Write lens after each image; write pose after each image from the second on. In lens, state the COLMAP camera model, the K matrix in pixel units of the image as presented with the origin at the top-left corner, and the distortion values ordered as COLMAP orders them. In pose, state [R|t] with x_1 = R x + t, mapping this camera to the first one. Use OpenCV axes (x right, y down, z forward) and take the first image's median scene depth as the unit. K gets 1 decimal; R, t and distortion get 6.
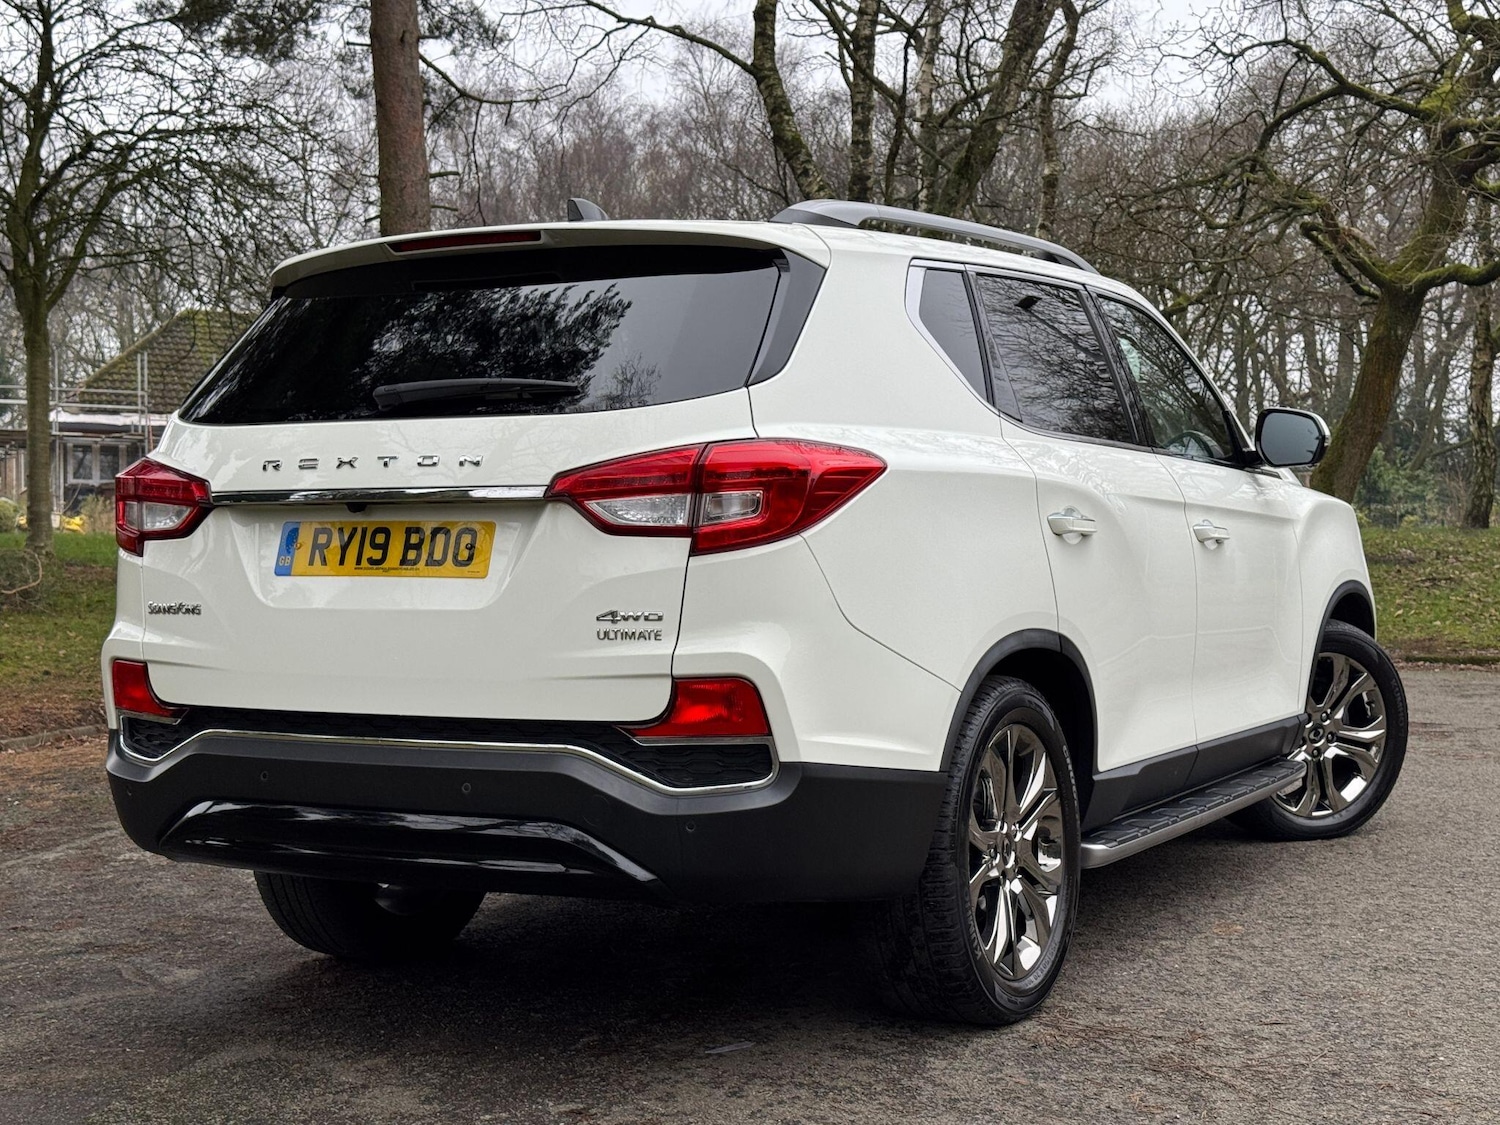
lens RADIAL K [[2341.5, 0, 757.5], [0, 2341.5, 561.7], [0, 0, 1]] dist [0.144748, -0.024234]
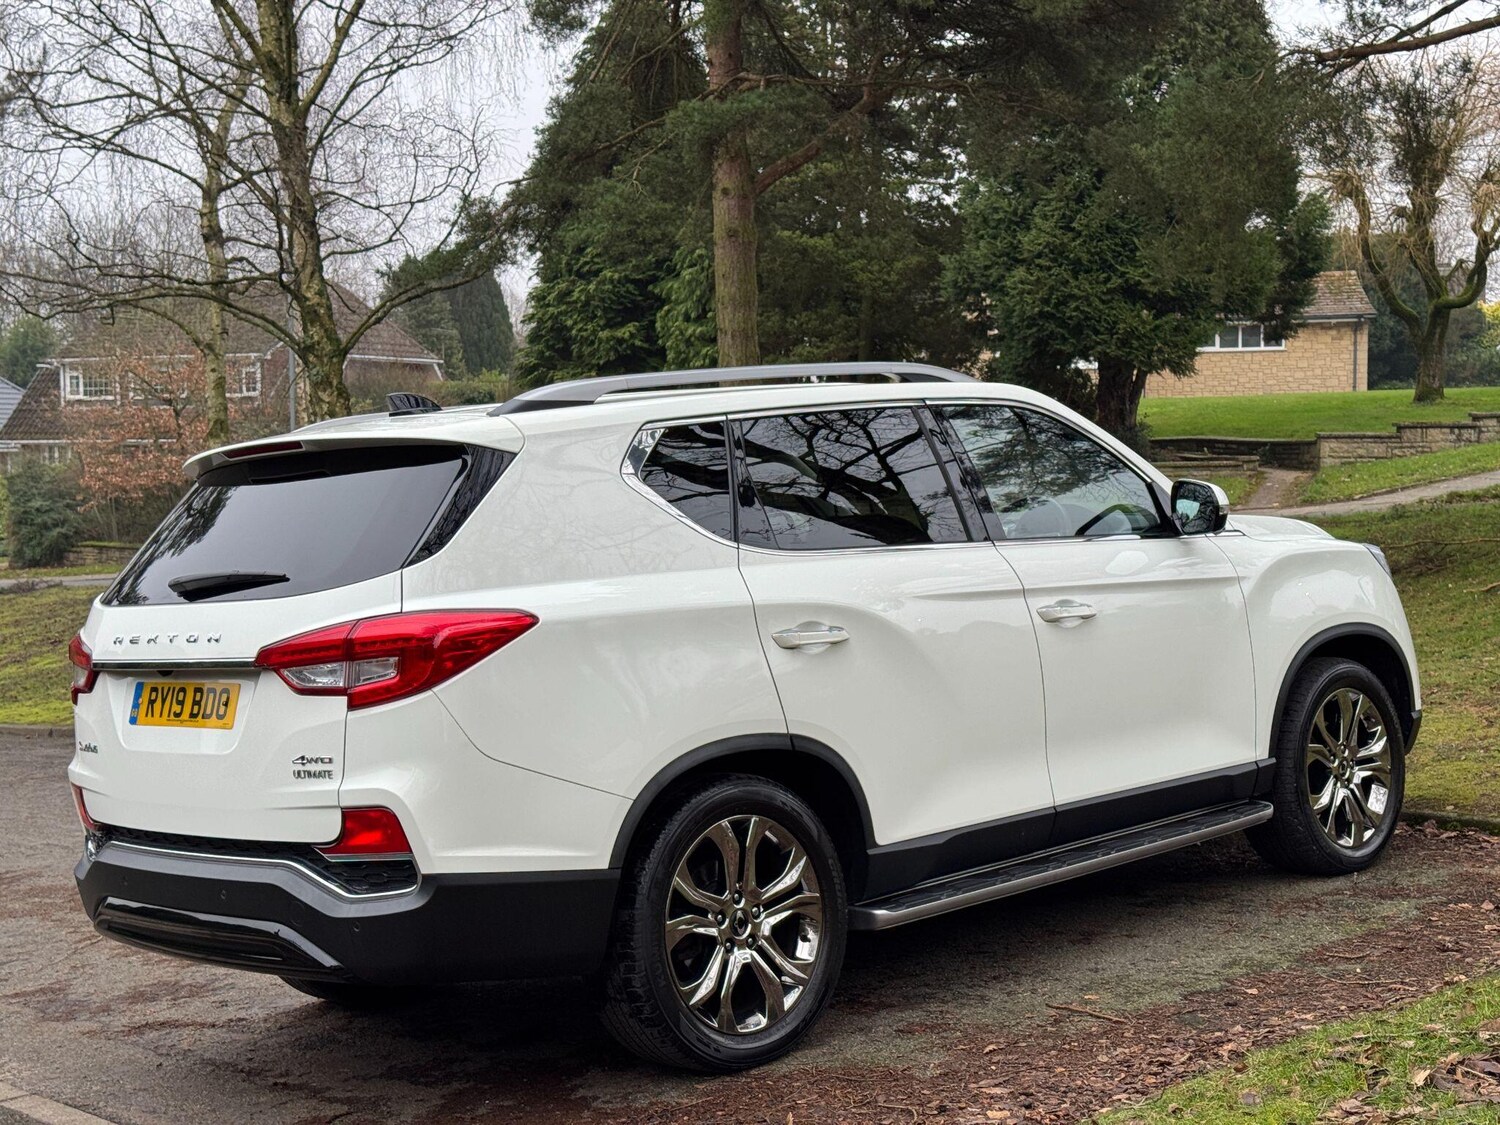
lens RADIAL K [[2342.3, 0, 750.0], [0, 2342.3, 562.5], [0, 0, 1]] dist [0.138265, 0.013014]
pose [[0.944434, -0.055175, -0.324037, 0.560954], [0.063044, 0.997915, 0.013831, -0.081880], [0.322598, -0.033491, 0.945943, -0.115902]]
